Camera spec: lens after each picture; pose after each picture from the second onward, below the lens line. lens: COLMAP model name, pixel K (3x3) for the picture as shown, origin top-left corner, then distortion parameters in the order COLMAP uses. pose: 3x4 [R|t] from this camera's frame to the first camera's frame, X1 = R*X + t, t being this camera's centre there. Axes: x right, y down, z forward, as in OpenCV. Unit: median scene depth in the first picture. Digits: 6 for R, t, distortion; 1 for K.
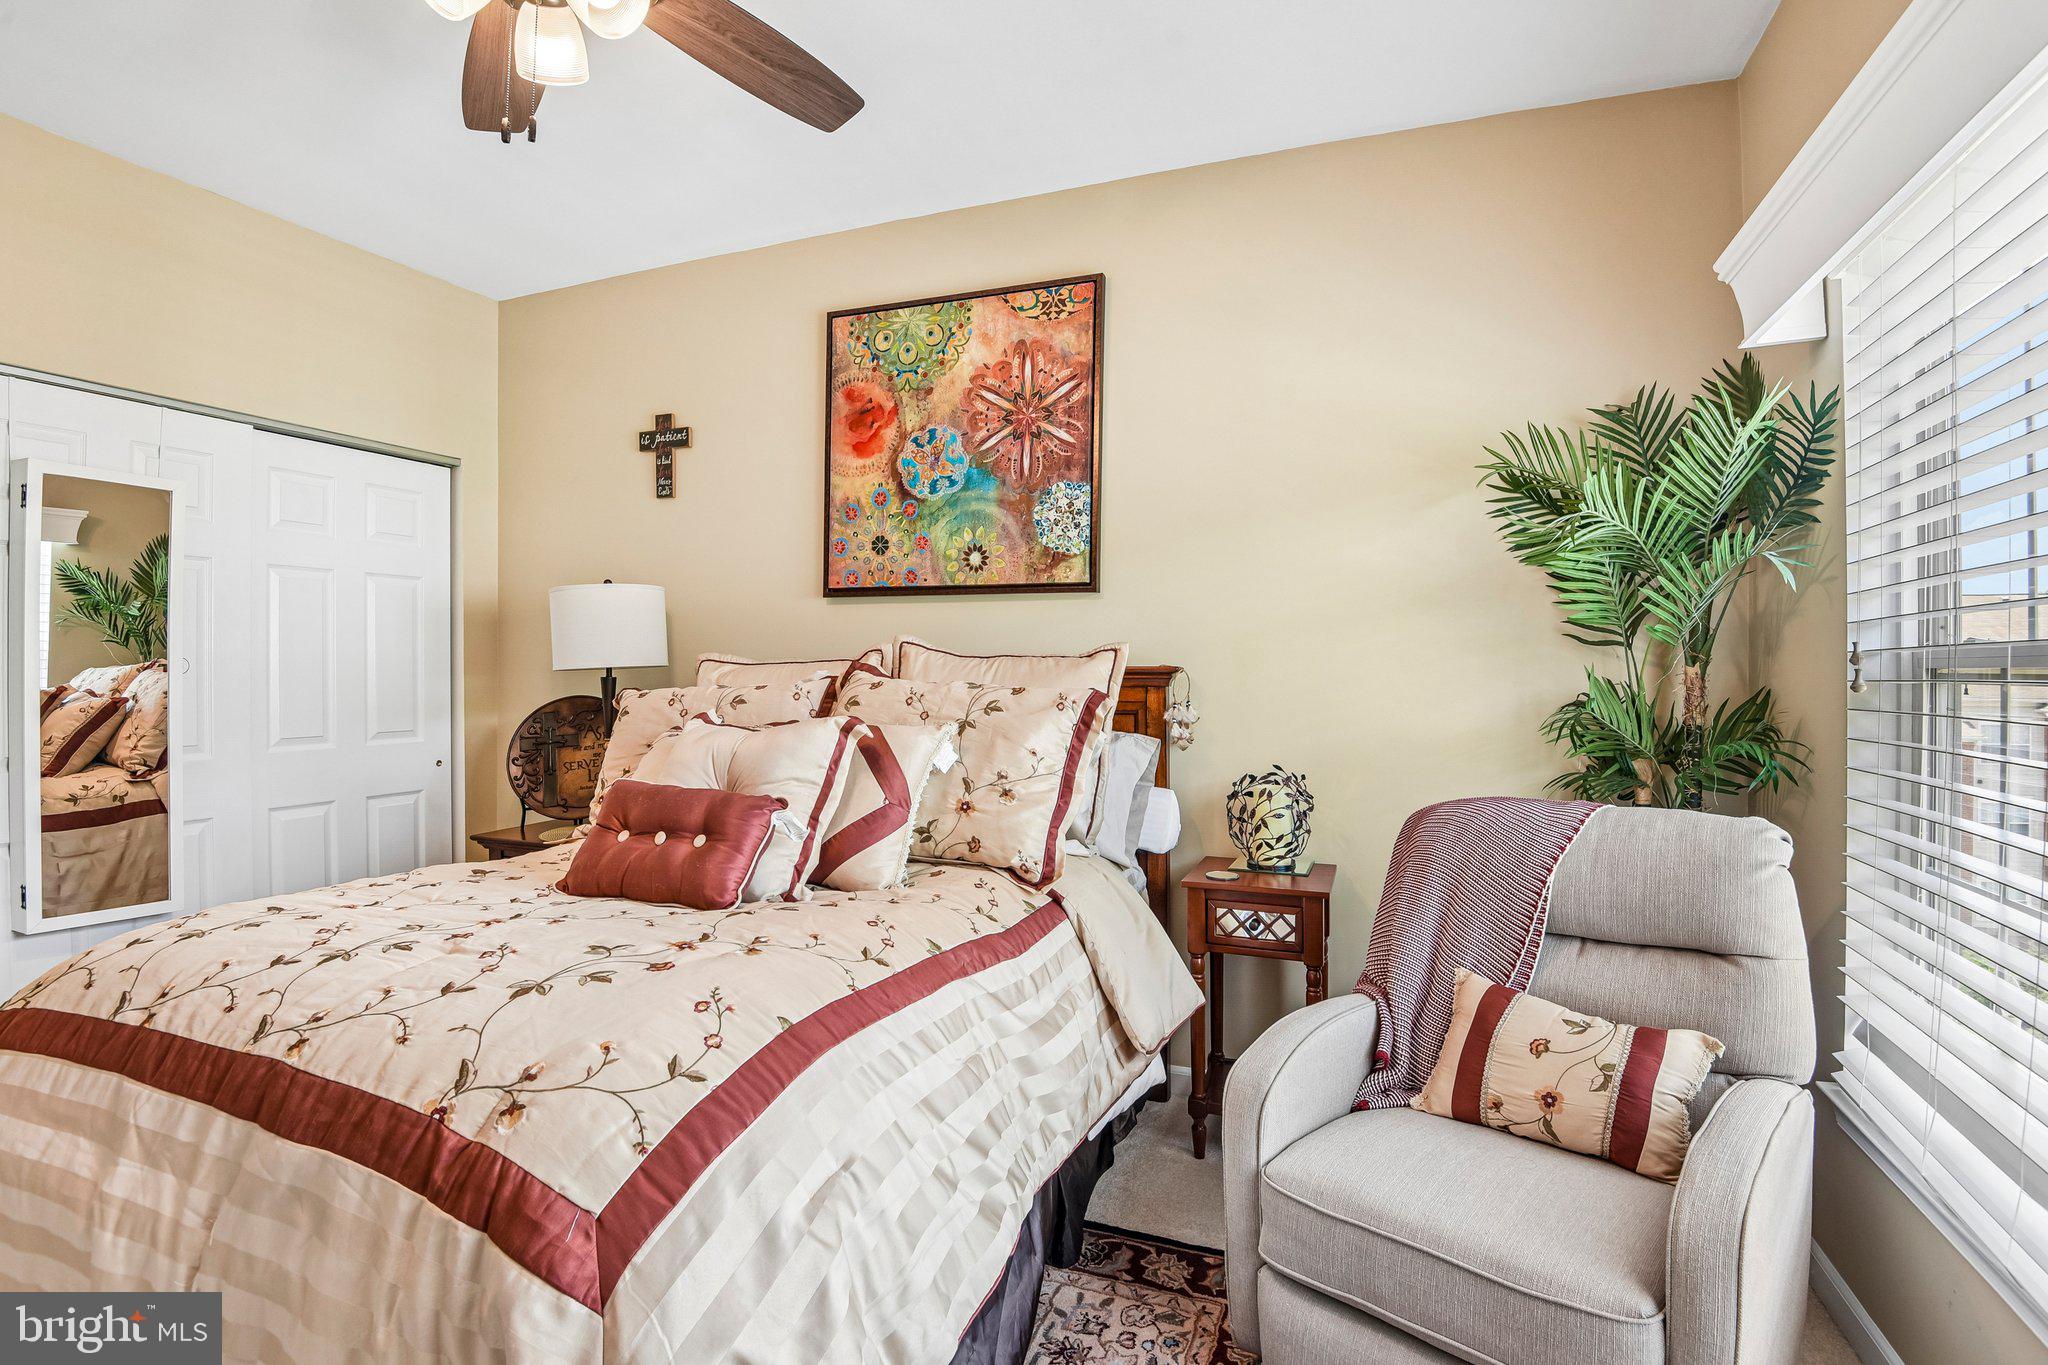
lens RADIAL K [[963.6, 0, 1031.9], [0, 963.6, 680.6], [0, 0, 1]] dist [-0.011945, -0.015700]
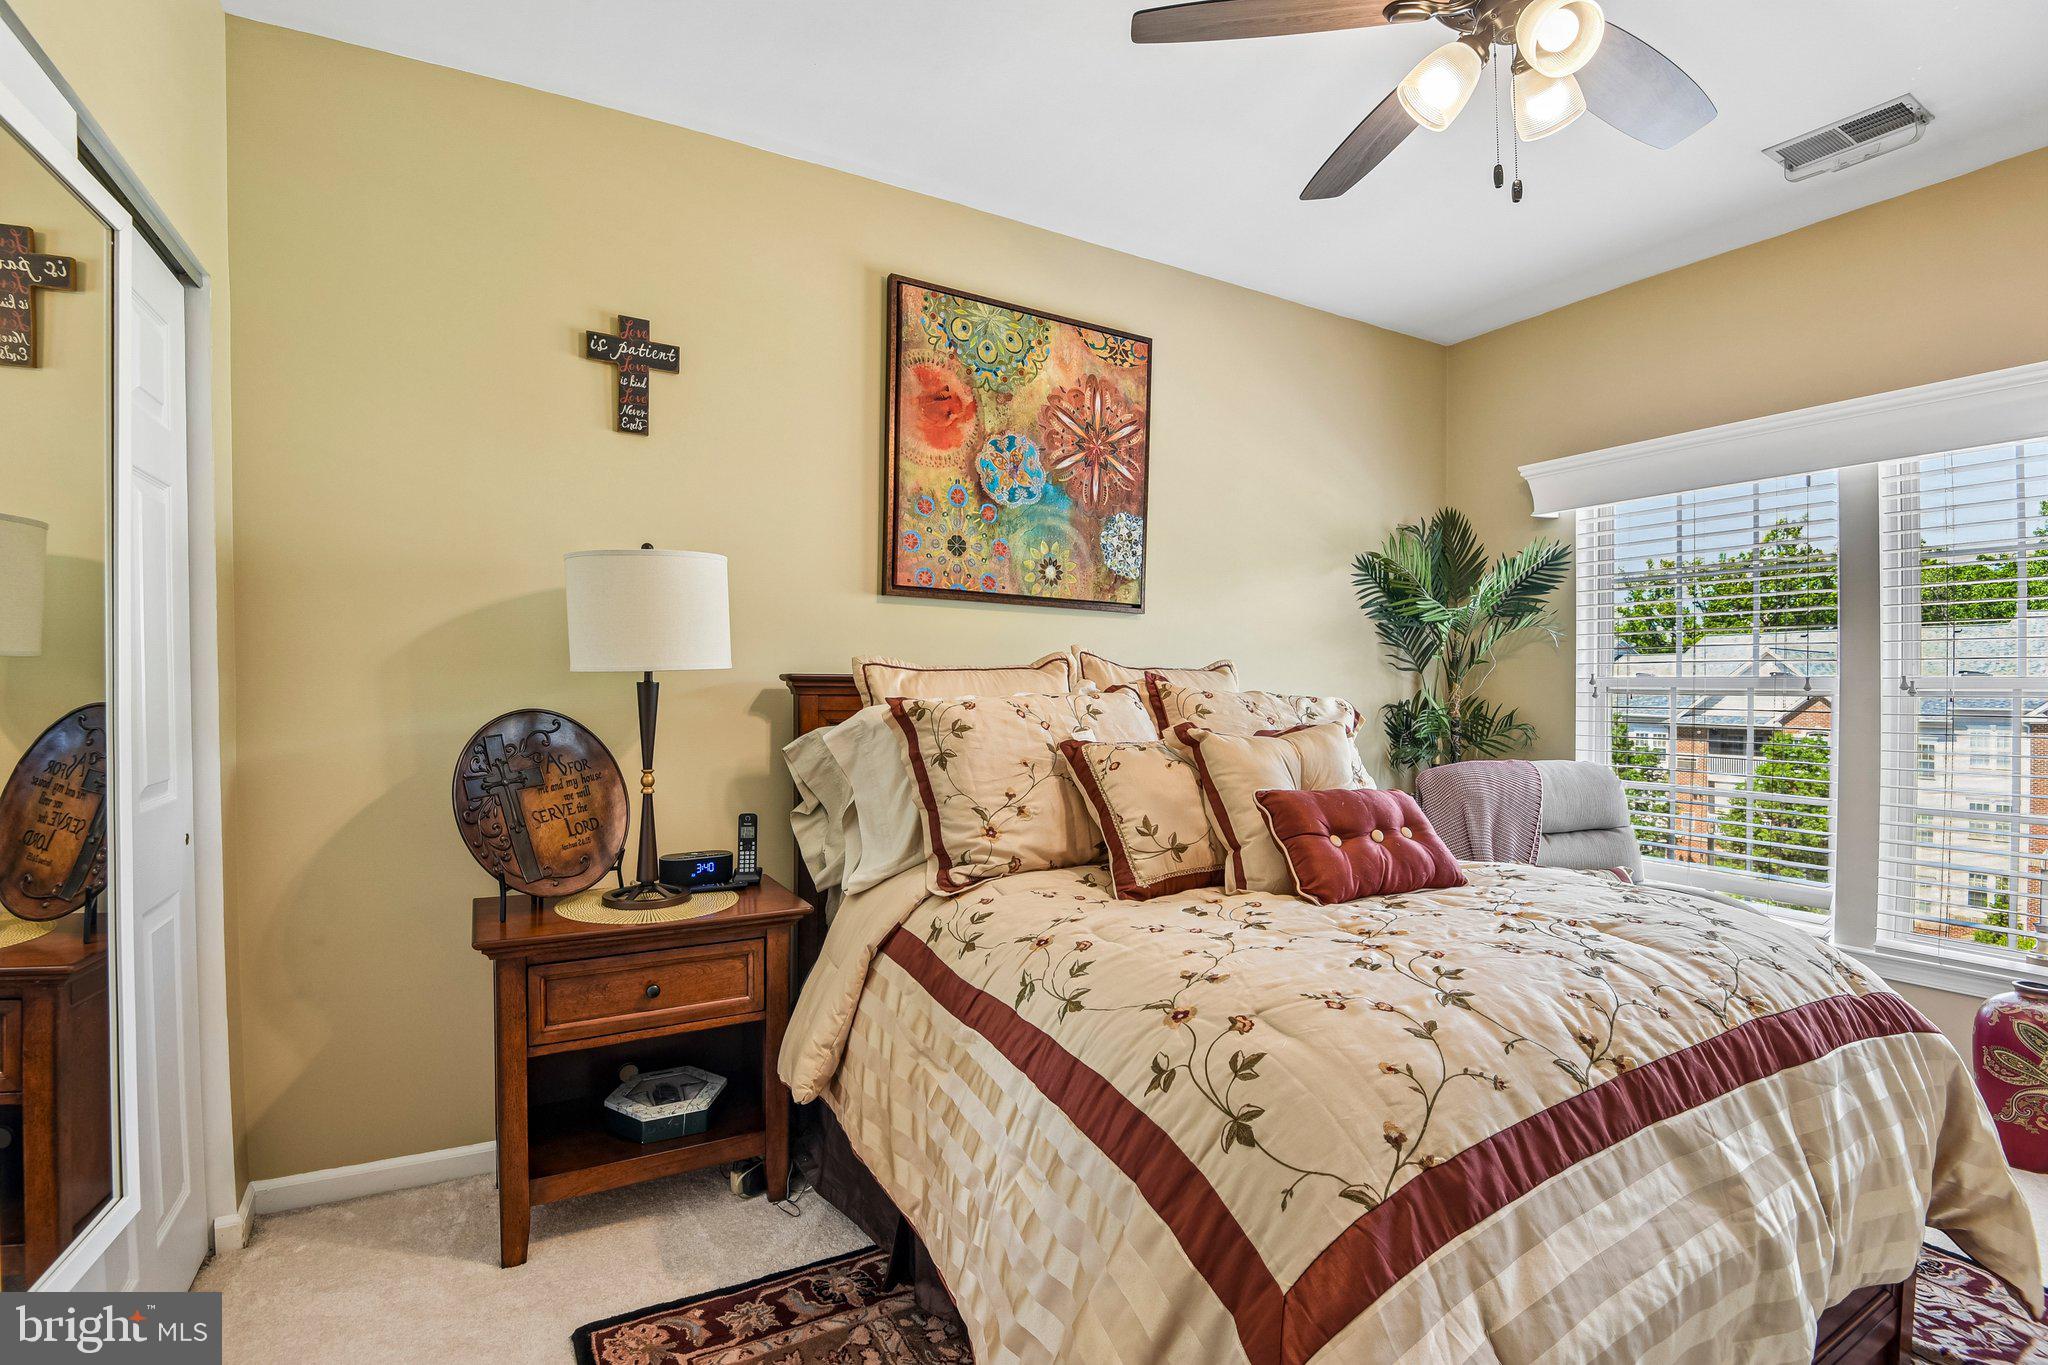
lens RADIAL K [[963.6, 0, 1023.8], [0, 963.6, 683.7], [0, 0, 1]] dist [-0.011945, -0.015700]
pose [[0.629629, 0.007687, 0.776858, -0.865678], [-0.007657, 0.999964, -0.003689, -0.003045], [-0.776858, -0.003625, 0.629666, 0.366014]]
